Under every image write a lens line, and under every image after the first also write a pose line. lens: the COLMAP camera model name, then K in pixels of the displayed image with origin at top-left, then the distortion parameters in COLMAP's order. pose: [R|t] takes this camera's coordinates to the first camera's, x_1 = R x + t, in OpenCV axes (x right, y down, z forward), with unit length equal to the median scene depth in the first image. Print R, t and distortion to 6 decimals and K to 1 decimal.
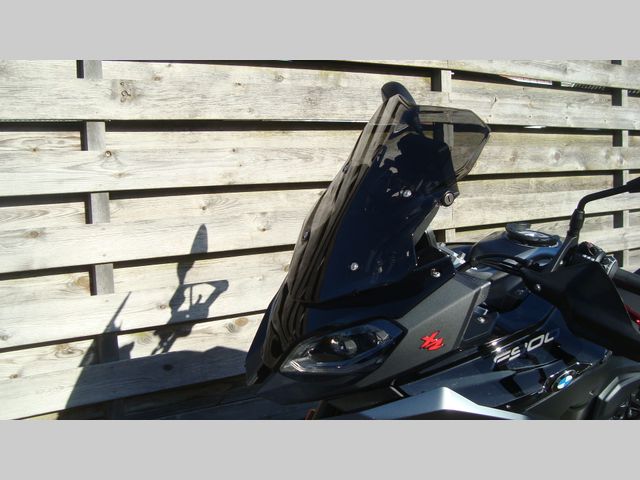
lens RADIAL K [[627.7, 0, 320.0], [0, 627.7, 240.0], [0, 0, 1]] dist [-0.213227, 0.236107]
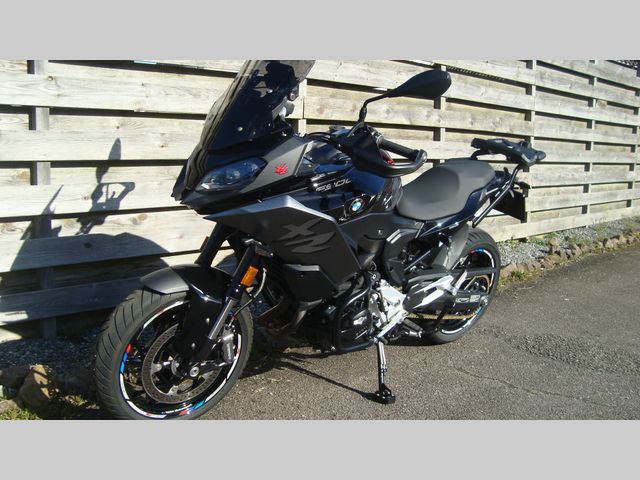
lens RADIAL K [[627.7, 0, 320.0], [0, 627.7, 240.0], [0, 0, 1]] dist [-0.213227, 0.236107]
pose [[0.975327, 0.019877, 0.219867, -0.050667], [-0.028356, 0.998968, 0.035473, 0.134502], [-0.218935, -0.040832, 0.974885, -0.382673]]
